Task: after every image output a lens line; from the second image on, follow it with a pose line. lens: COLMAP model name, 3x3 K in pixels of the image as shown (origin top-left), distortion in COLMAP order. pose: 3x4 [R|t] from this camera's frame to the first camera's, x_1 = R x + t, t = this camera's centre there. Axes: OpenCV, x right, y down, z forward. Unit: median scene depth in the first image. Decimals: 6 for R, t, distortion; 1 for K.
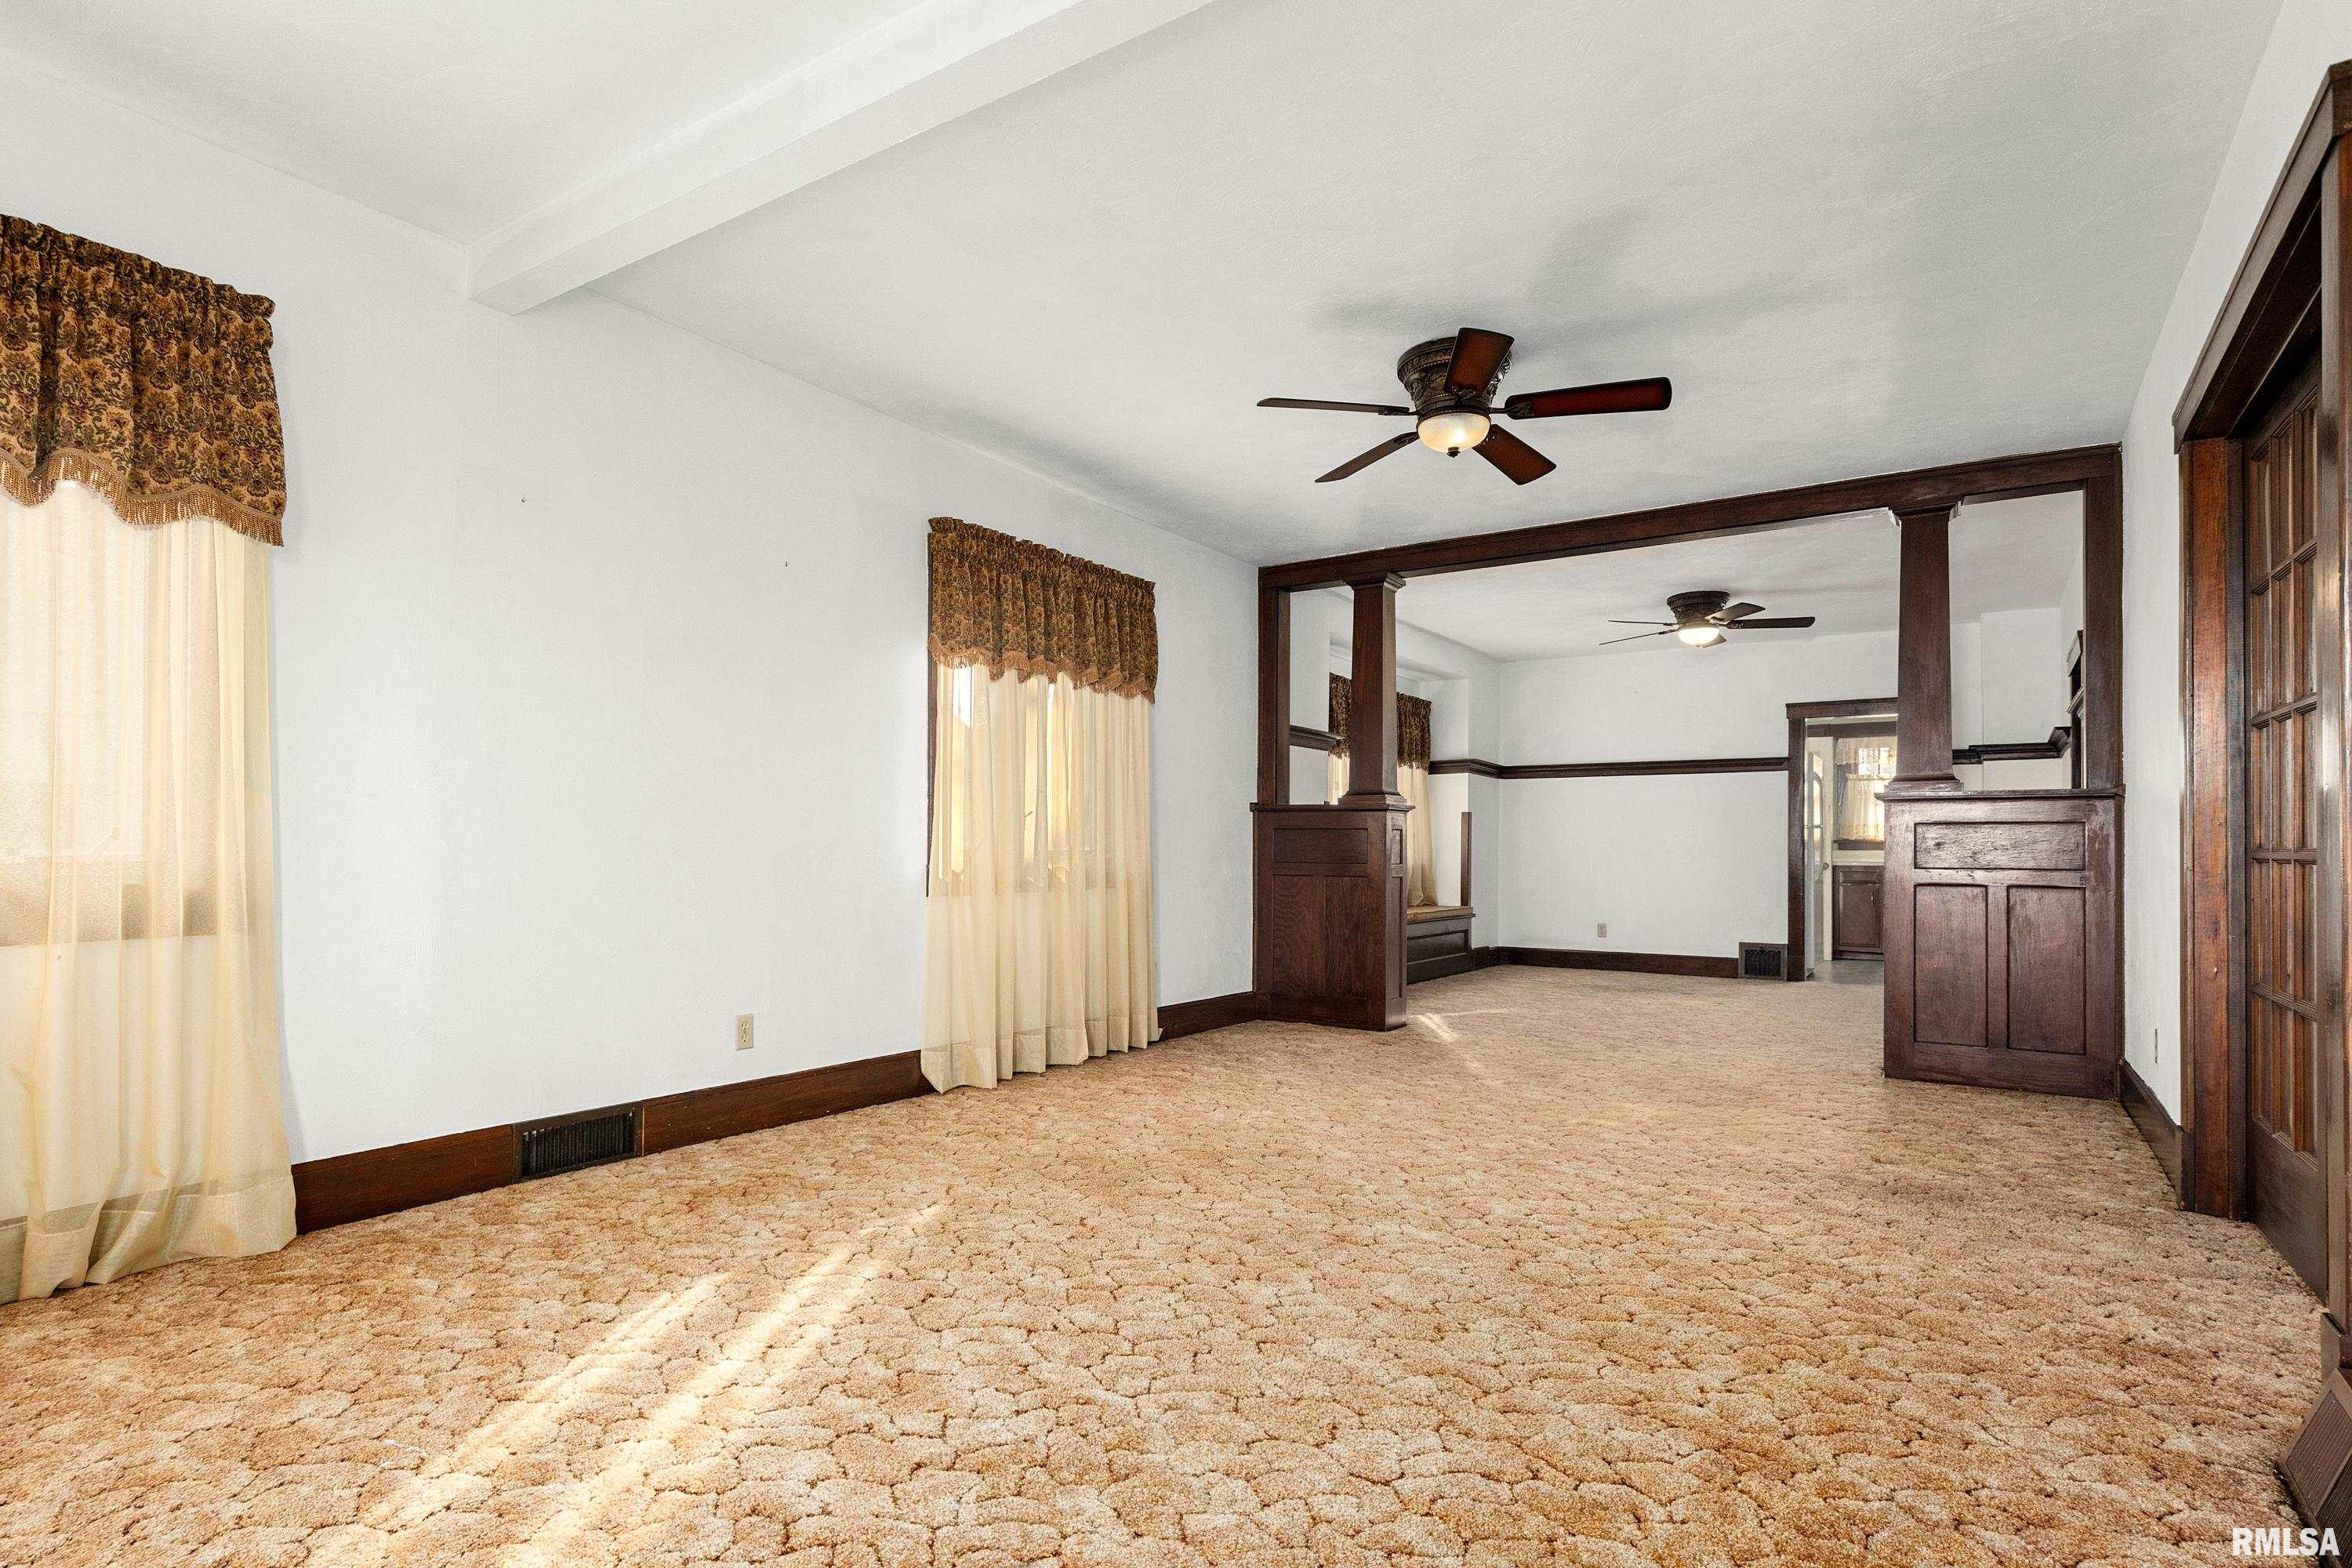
lens RADIAL K [[1210.7, 0, 1187.7], [0, 1210.7, 854.6], [0, 0, 1]] dist [0.017413, -0.013925]
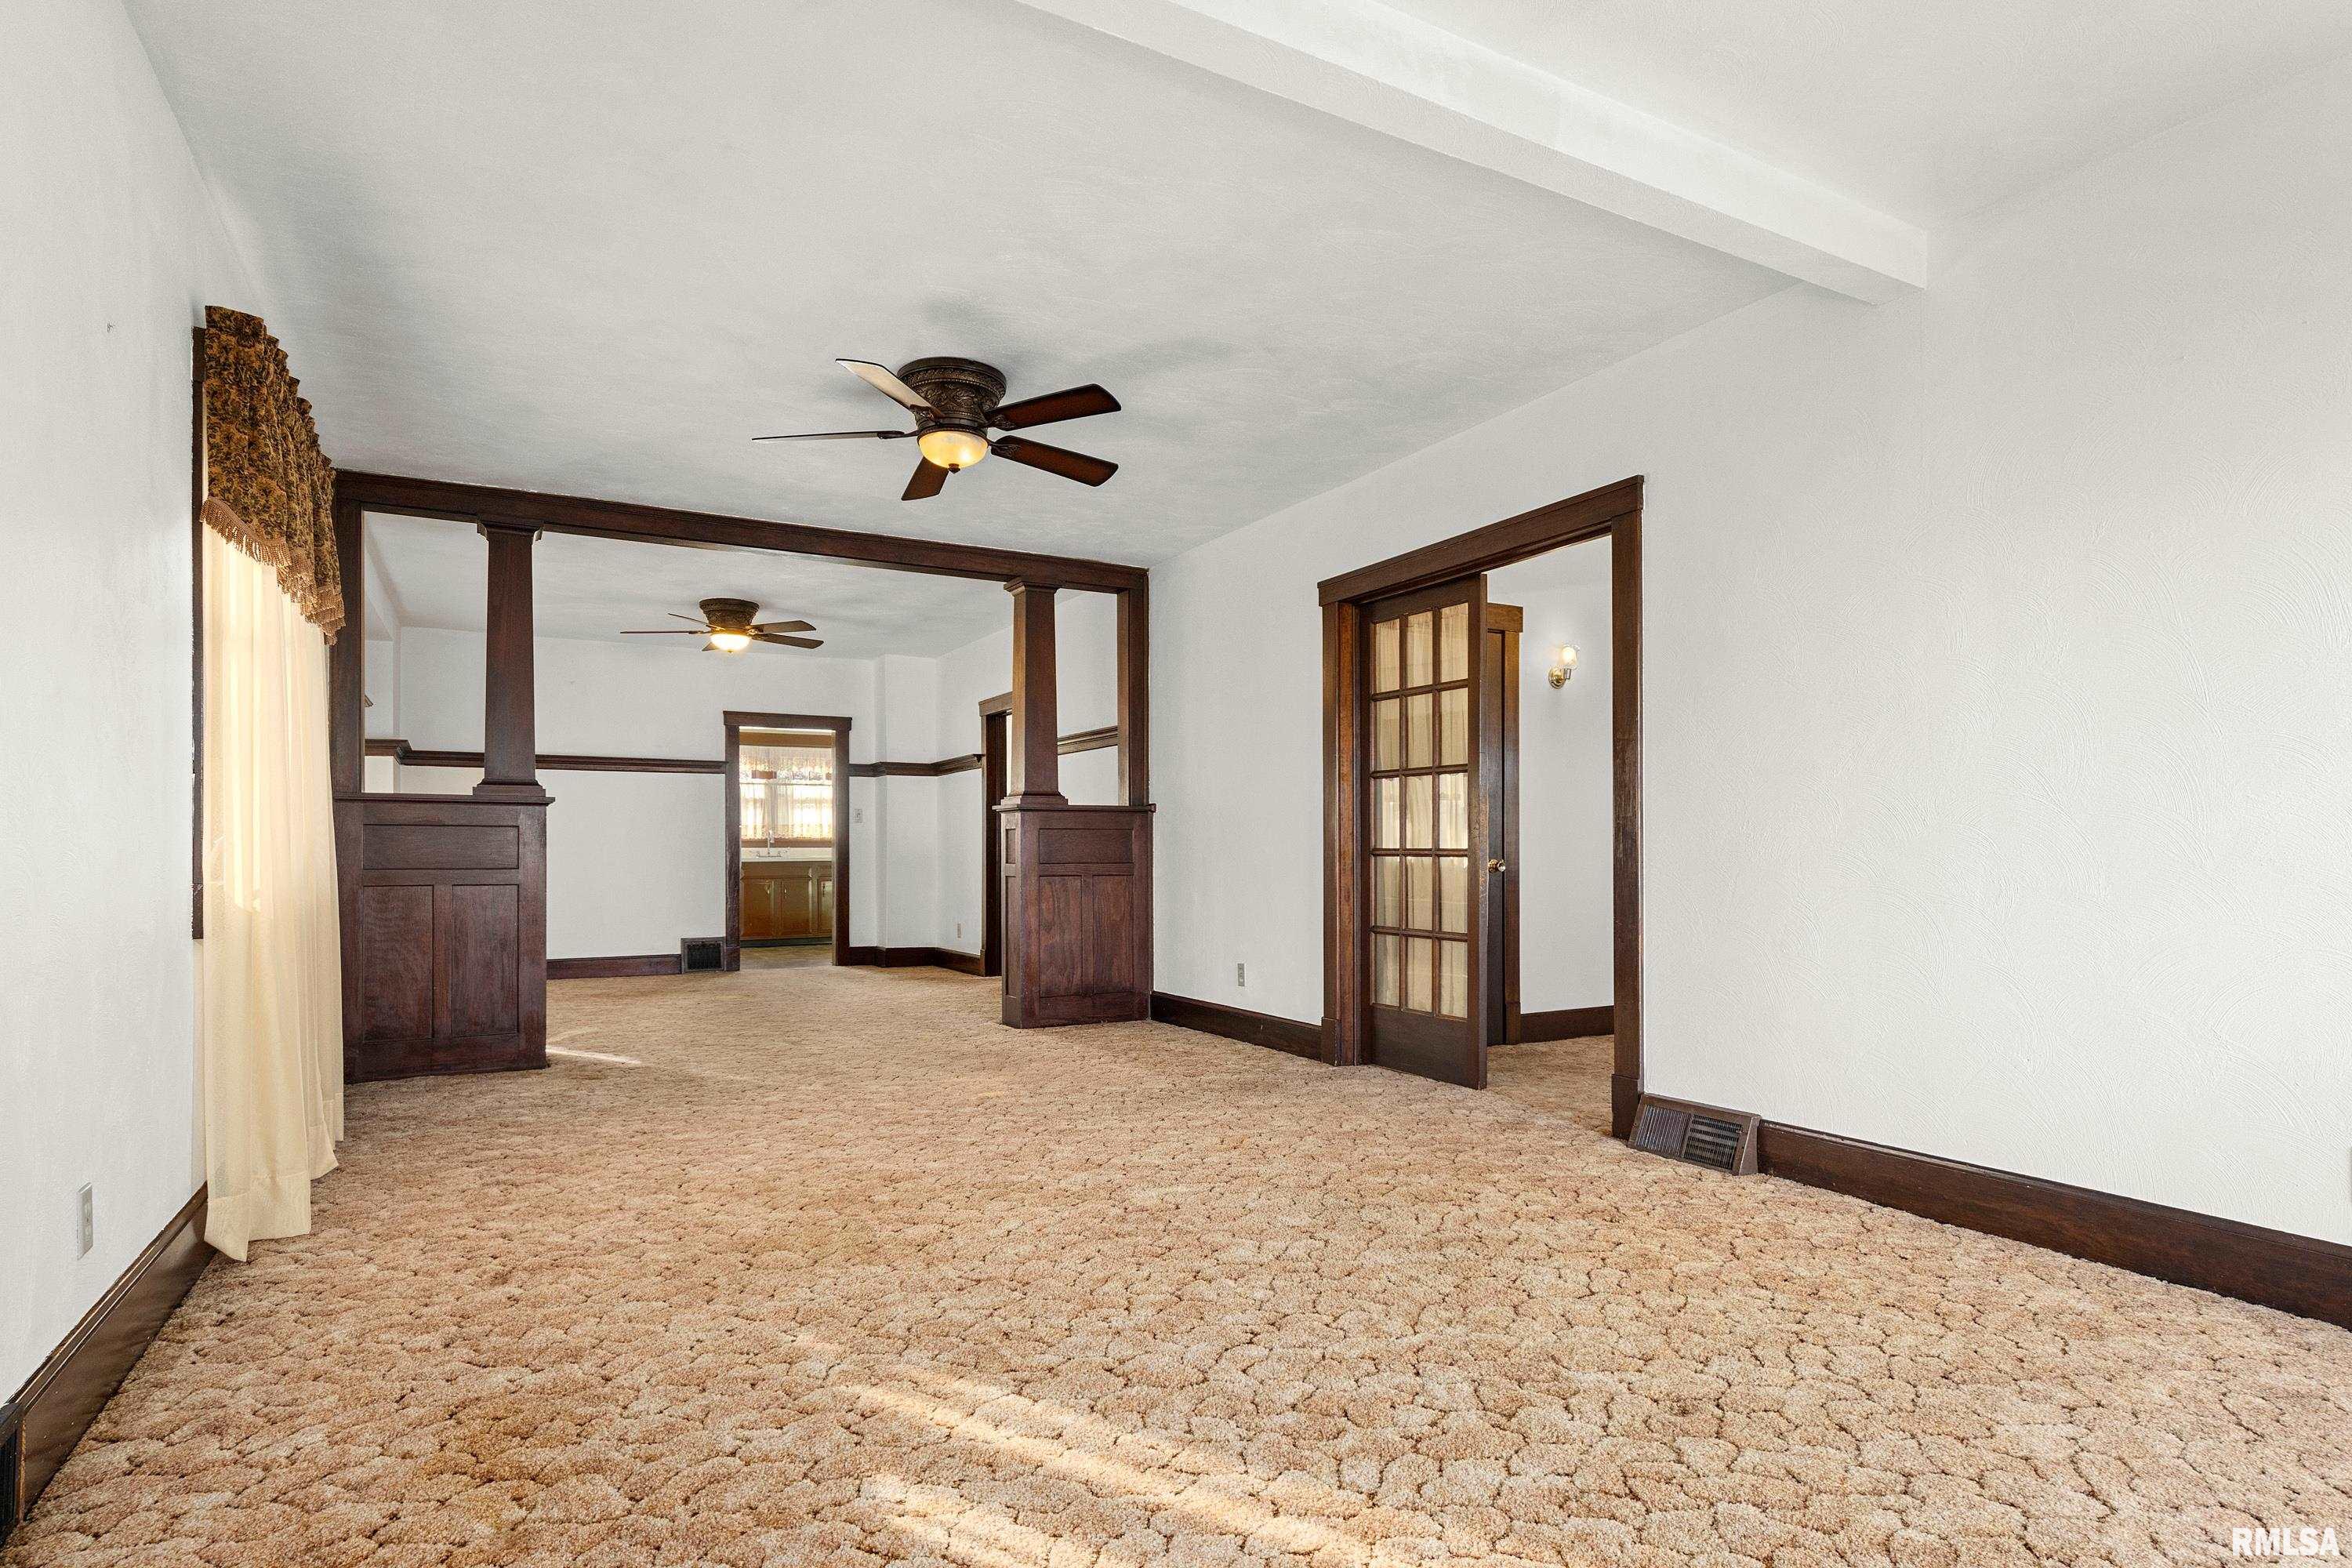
lens RADIAL K [[1210.7, 0, 1187.7], [0, 1210.7, 854.6], [0, 0, 1]] dist [0.017413, -0.013925]
pose [[0.455361, -0.008950, 0.890262, -0.645803], [0.005805, 0.999958, 0.007084, -0.008819], [-0.890288, 0.001942, 0.455394, 0.370899]]
